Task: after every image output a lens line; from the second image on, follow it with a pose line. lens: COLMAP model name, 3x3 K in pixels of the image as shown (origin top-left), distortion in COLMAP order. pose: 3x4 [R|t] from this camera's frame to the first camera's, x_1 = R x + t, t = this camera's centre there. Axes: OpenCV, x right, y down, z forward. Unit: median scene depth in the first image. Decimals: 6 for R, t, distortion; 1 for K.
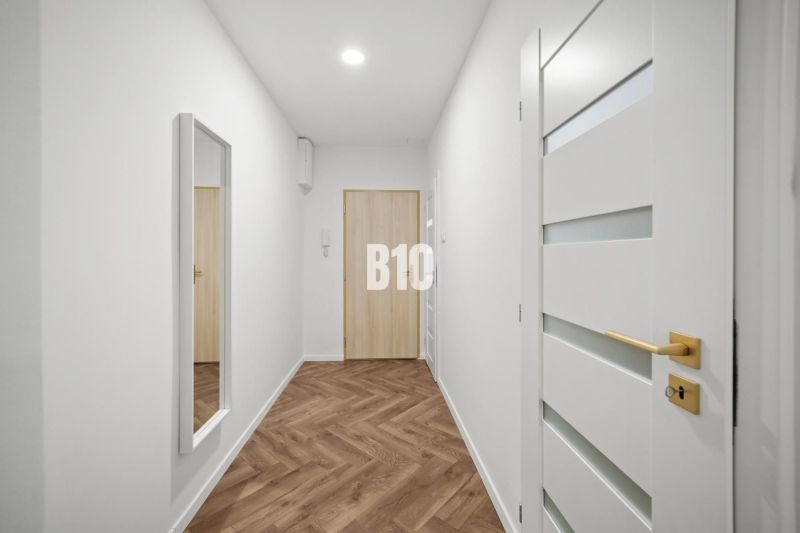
lens RADIAL K [[331.2, 0, 399.6], [0, 331.2, 259.6], [0, 0, 1]] dist [-0.003374, 0.001206]
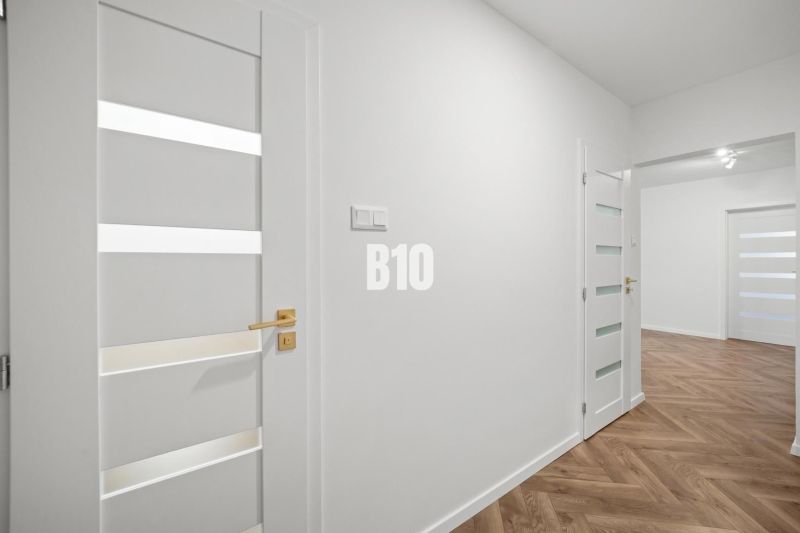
lens RADIAL K [[331.2, 0, 400.2], [0, 331.2, 264.8], [0, 0, 1]] dist [-0.003374, 0.001206]
pose [[-0.544216, -0.000674, 0.838945, -0.398653], [0.019607, 0.999716, 0.013522, -0.021073], [-0.838716, 0.023808, -0.544048, 1.934750]]
